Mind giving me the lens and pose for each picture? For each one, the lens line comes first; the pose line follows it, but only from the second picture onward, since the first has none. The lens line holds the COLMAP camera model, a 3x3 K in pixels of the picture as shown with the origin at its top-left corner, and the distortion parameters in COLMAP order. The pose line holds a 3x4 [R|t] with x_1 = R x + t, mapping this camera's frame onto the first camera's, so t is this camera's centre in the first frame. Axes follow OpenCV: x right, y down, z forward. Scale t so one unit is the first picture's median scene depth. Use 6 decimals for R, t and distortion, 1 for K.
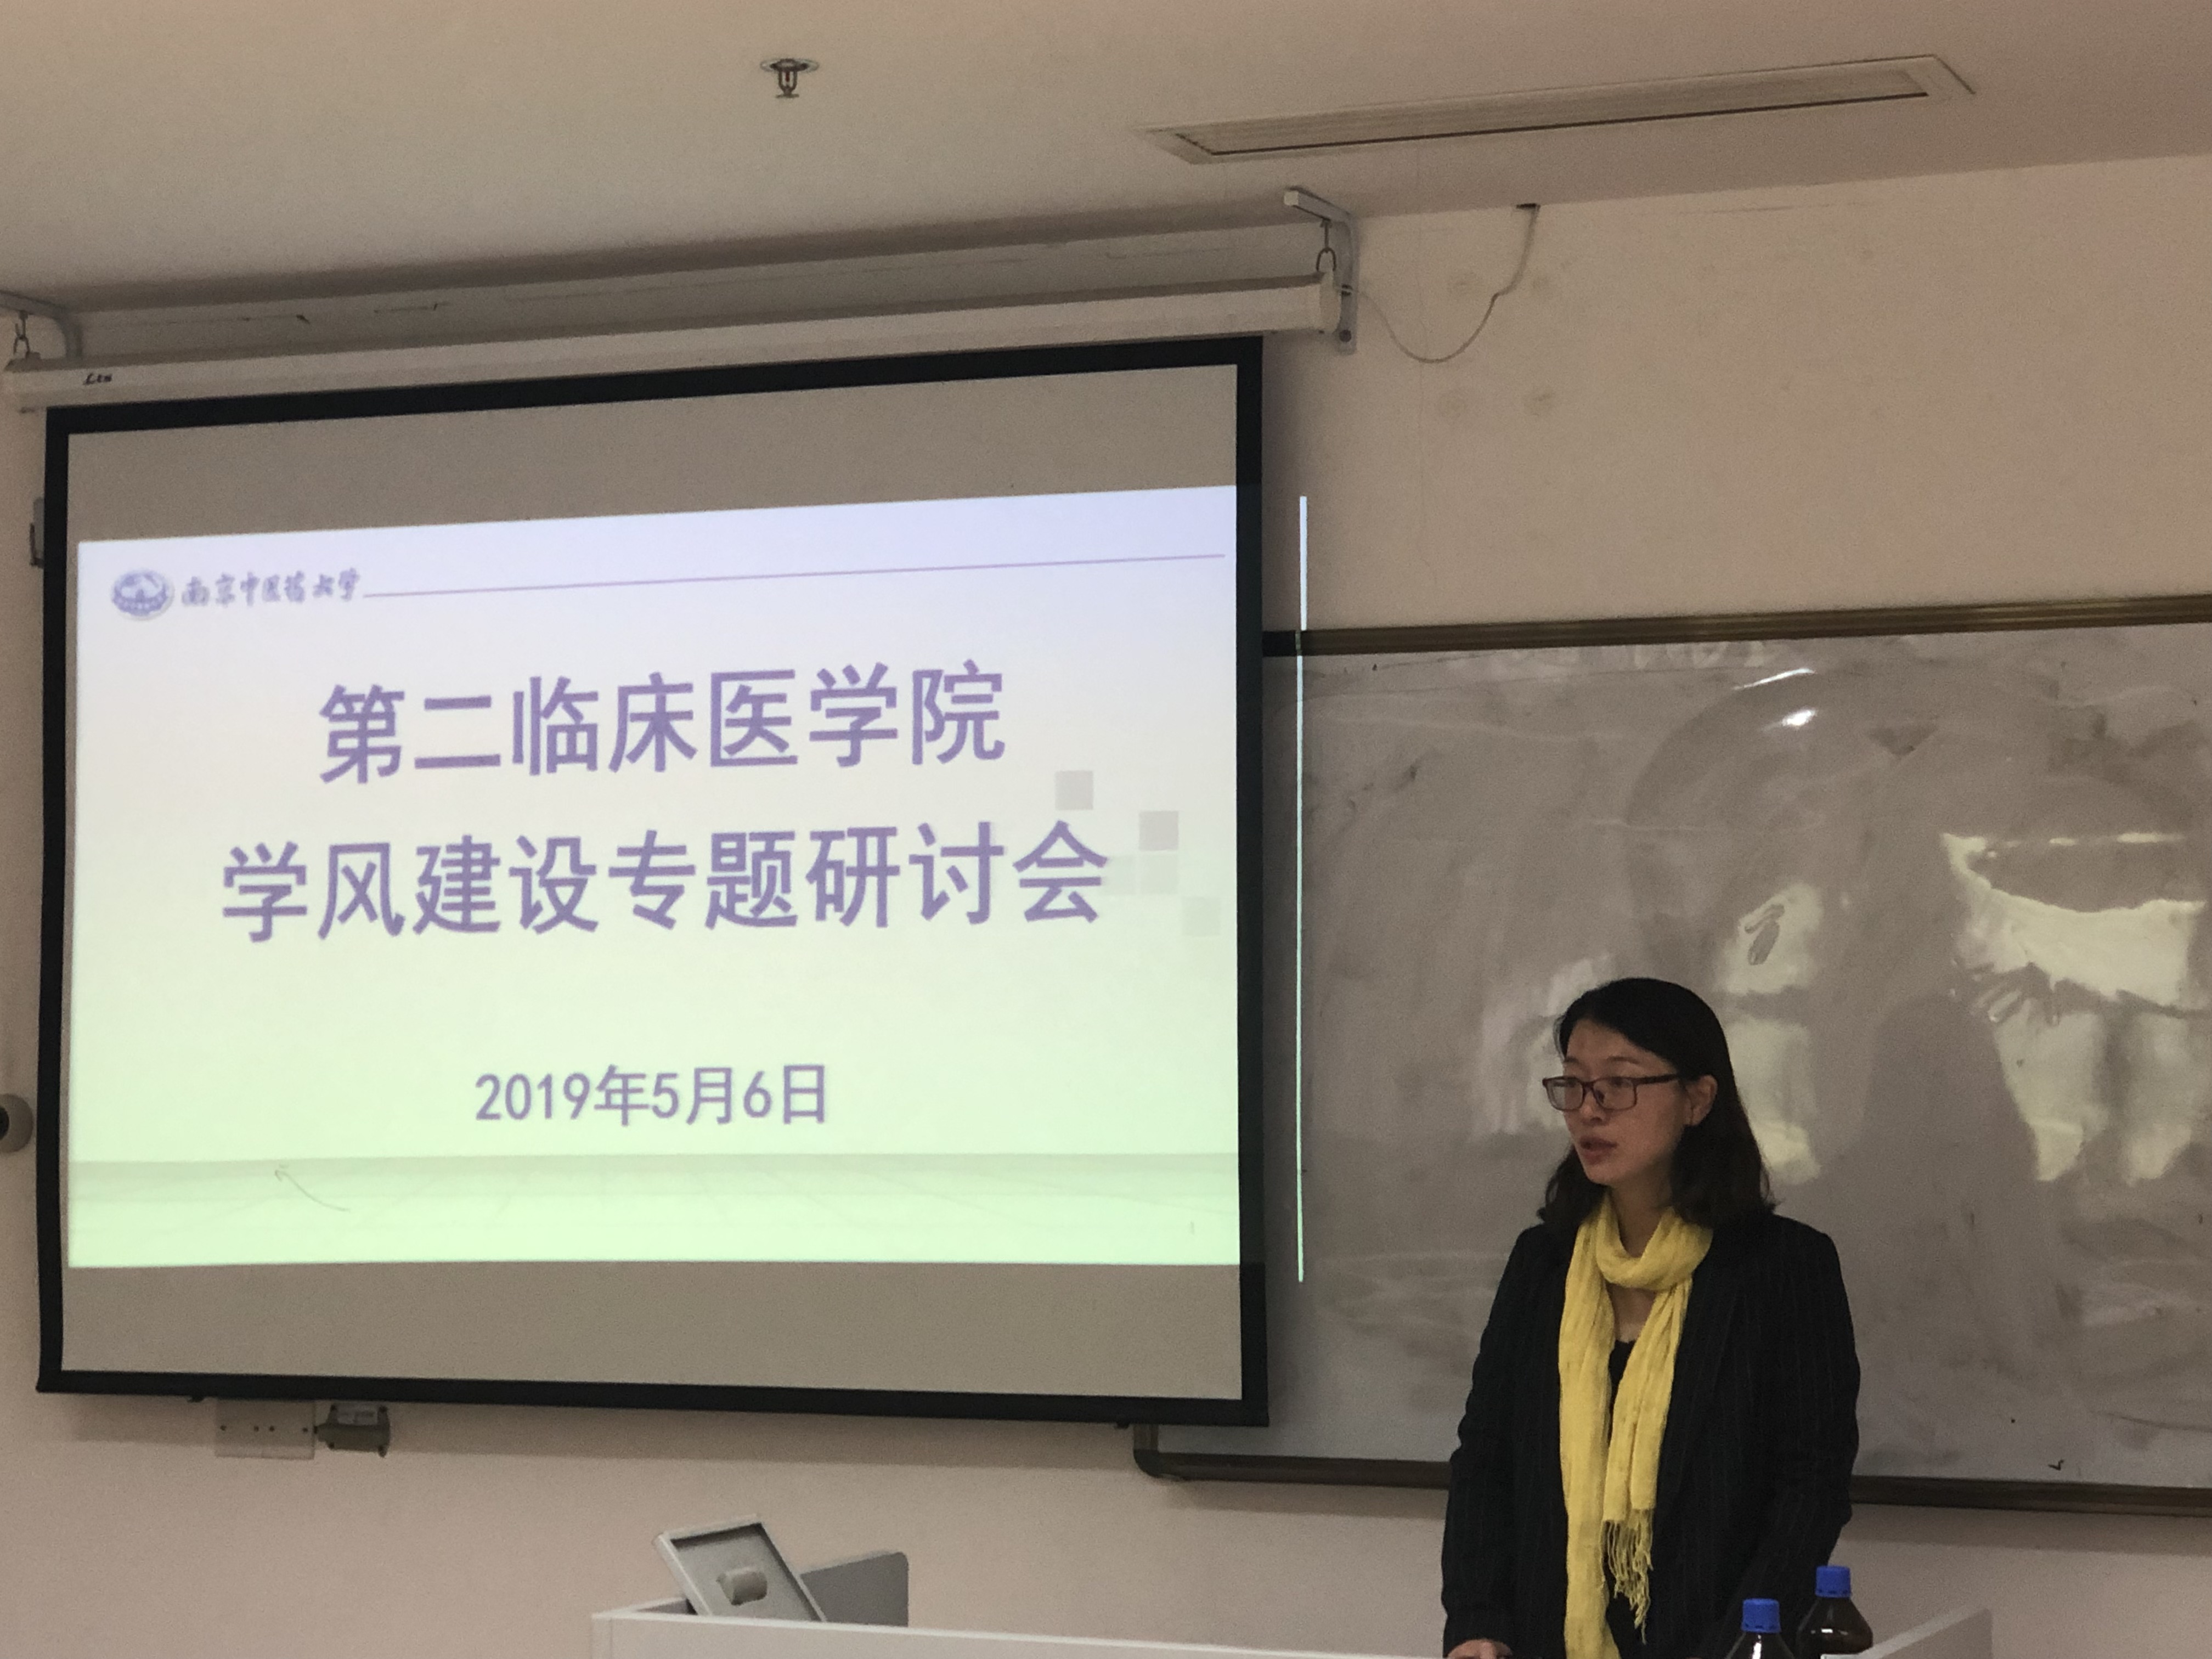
lens RADIAL K [[4696.6, 0, 1106.0], [0, 4696.6, 829.5], [0, 0, 1]] dist [-0.262625, 5.686238]
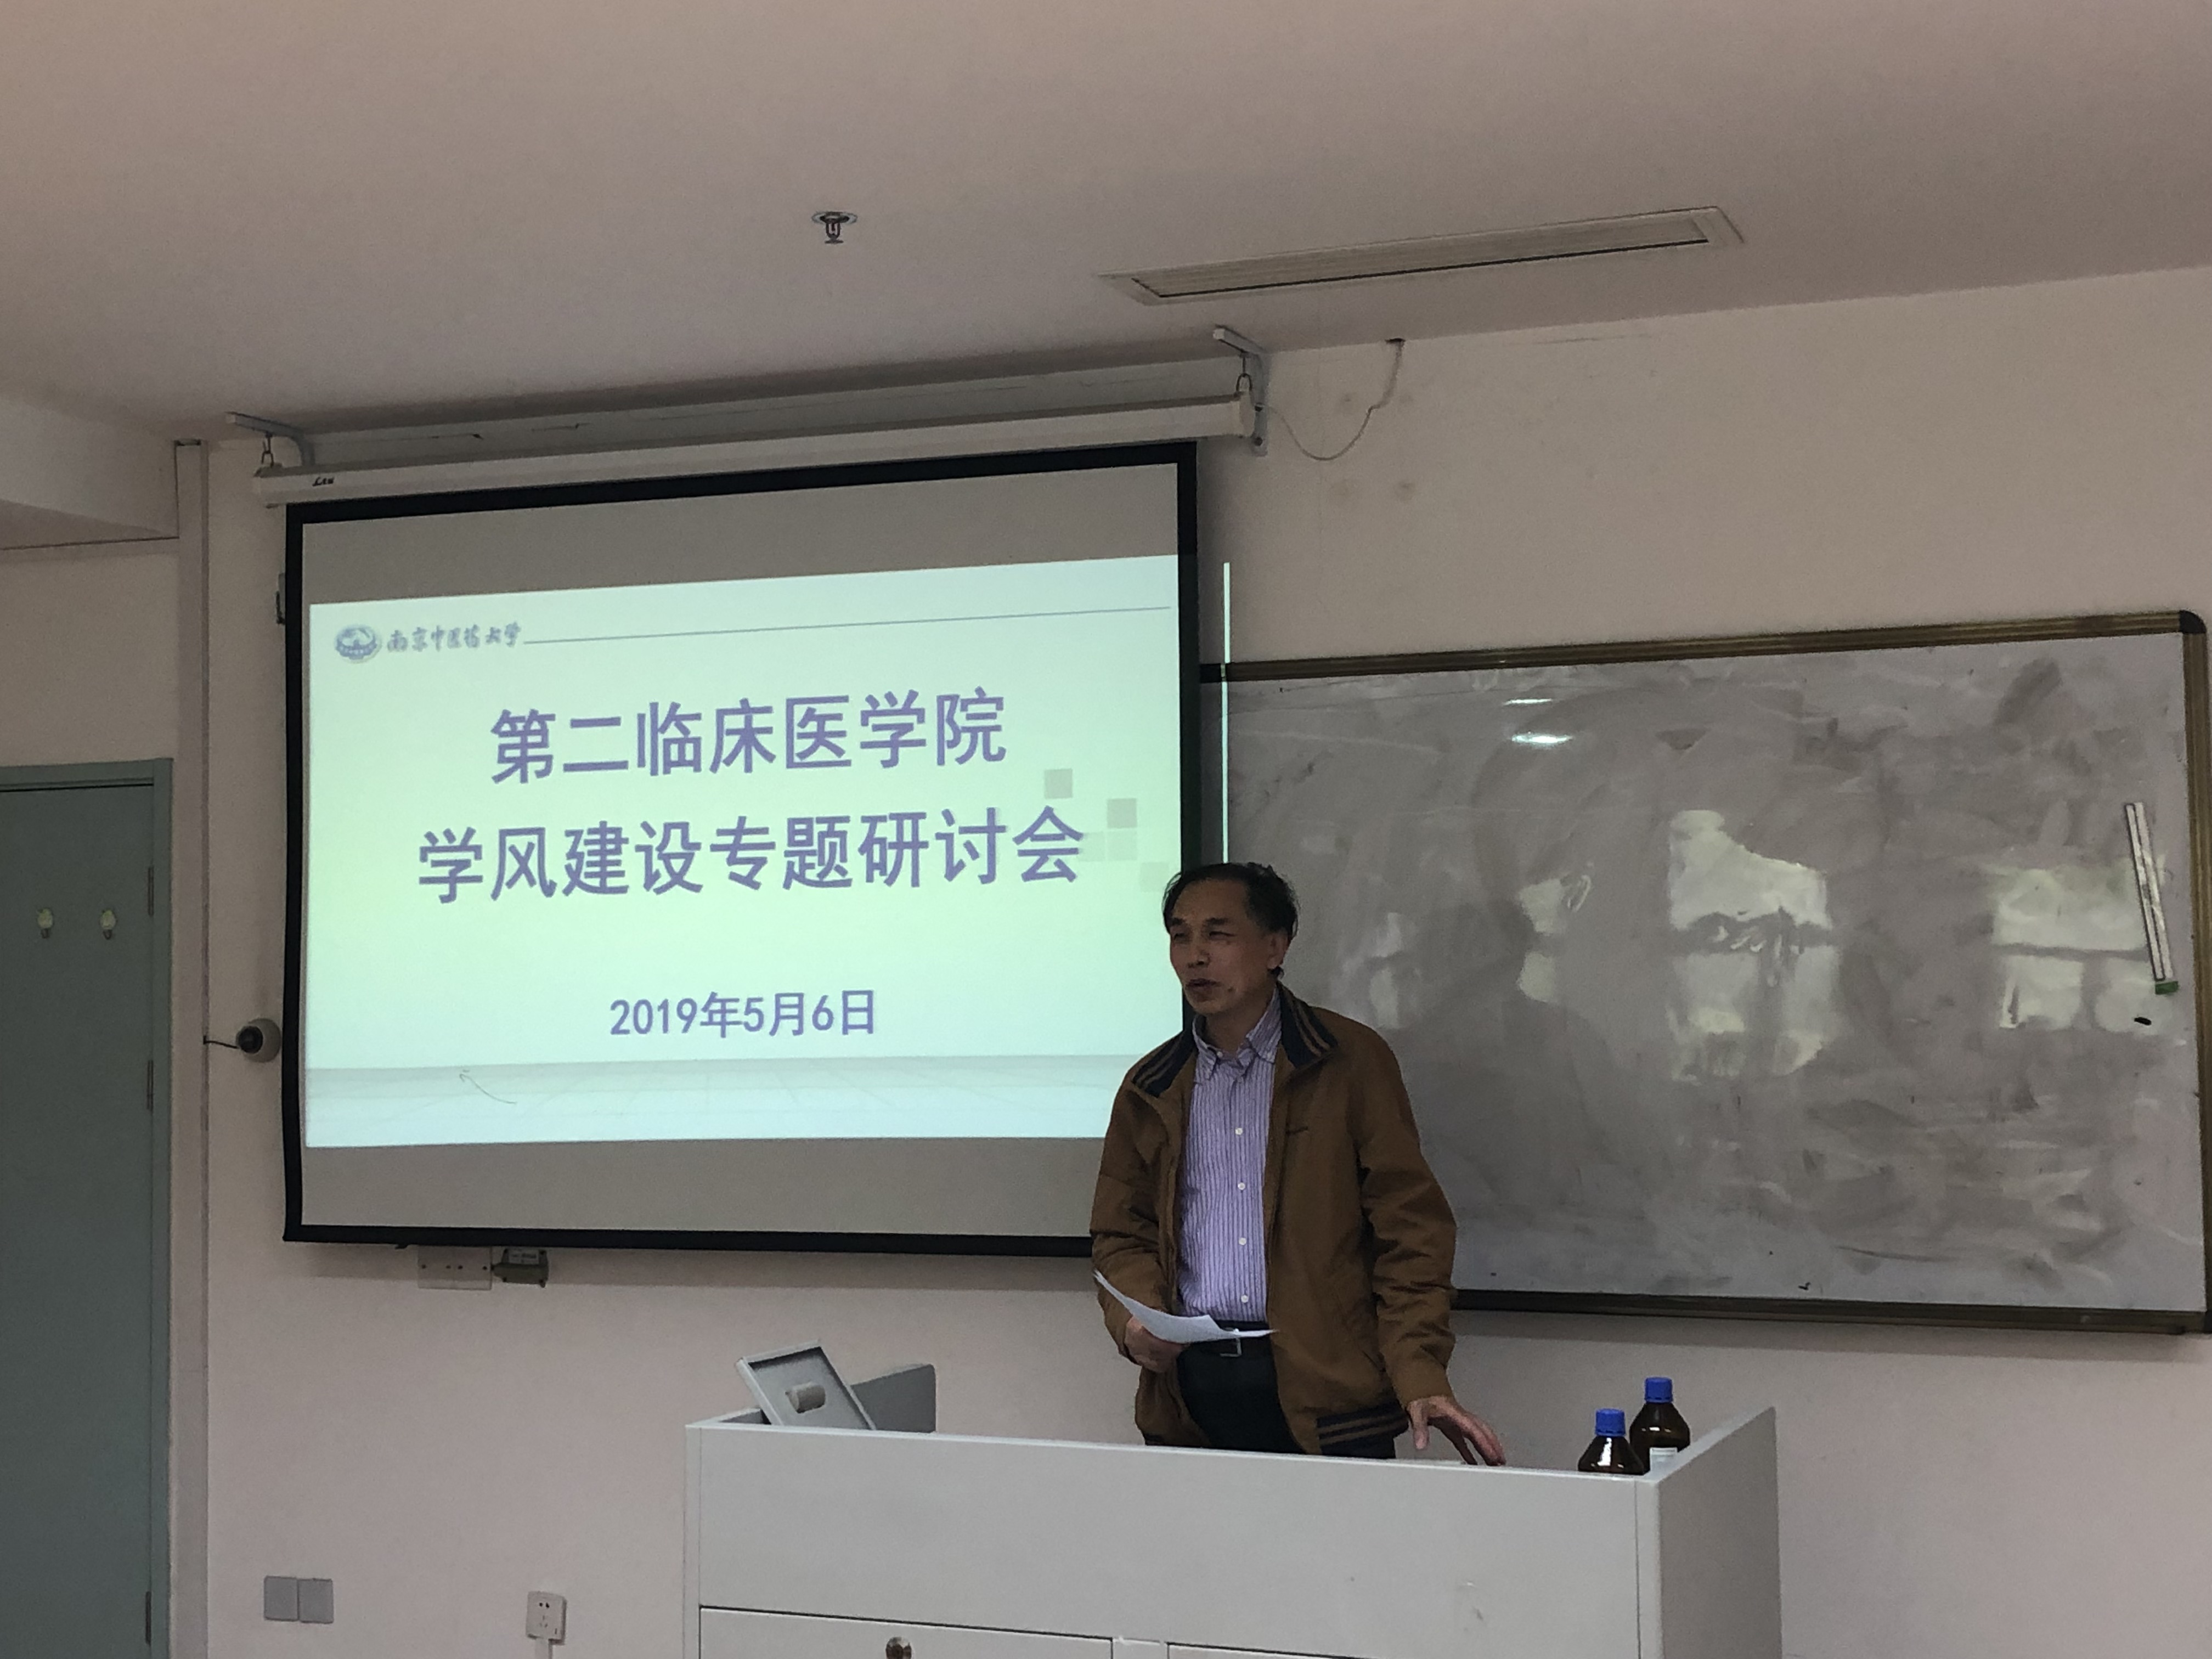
lens RADIAL K [[3065.7, 0, 1106.0], [0, 3065.7, 829.5], [0, 0, 1]] dist [0.189975, -0.009143]
pose [[0.999916, -0.007609, 0.010533, -0.002305], [0.007628, 0.999969, -0.001789, 0.006295], [-0.010519, 0.001869, 0.999943, 0.120928]]
